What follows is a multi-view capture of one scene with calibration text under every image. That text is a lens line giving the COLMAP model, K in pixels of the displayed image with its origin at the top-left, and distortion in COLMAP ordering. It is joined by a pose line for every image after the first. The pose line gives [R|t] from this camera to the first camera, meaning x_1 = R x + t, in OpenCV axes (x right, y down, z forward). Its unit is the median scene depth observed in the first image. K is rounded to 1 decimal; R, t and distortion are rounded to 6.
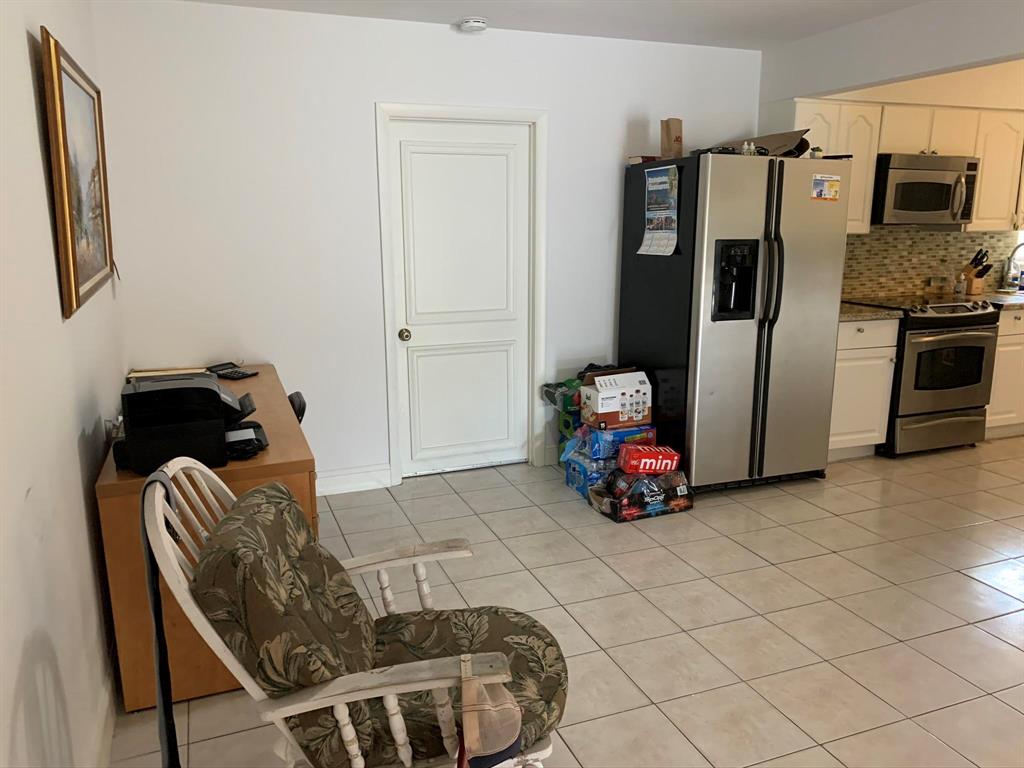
lens RADIAL K [[781.6, 0, 504.0], [0, 781.6, 371.3], [0, 0, 1]] dist [0.047873, -0.056209]
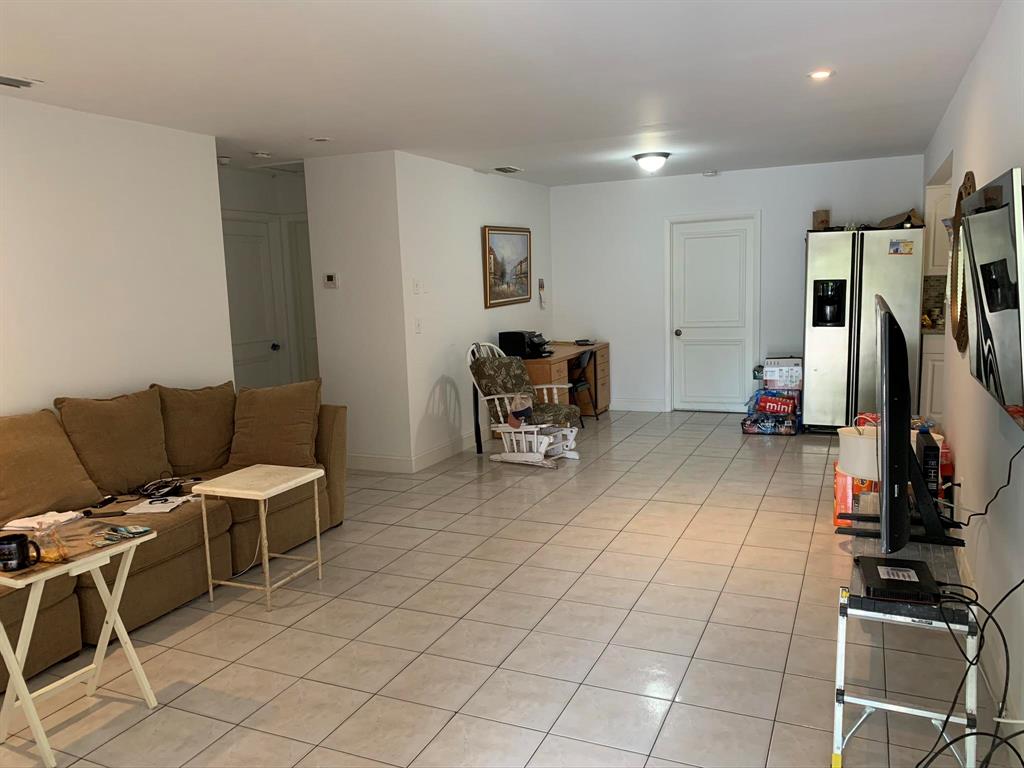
lens RADIAL K [[781.6, 0, 513.4], [0, 781.6, 378.9], [0, 0, 1]] dist [0.047873, -0.056209]
pose [[0.697510, 0.069809, -0.713166, 0.943063], [-0.107626, 0.994160, -0.007949, 0.121140], [0.708446, 0.082300, 0.700950, -0.606657]]
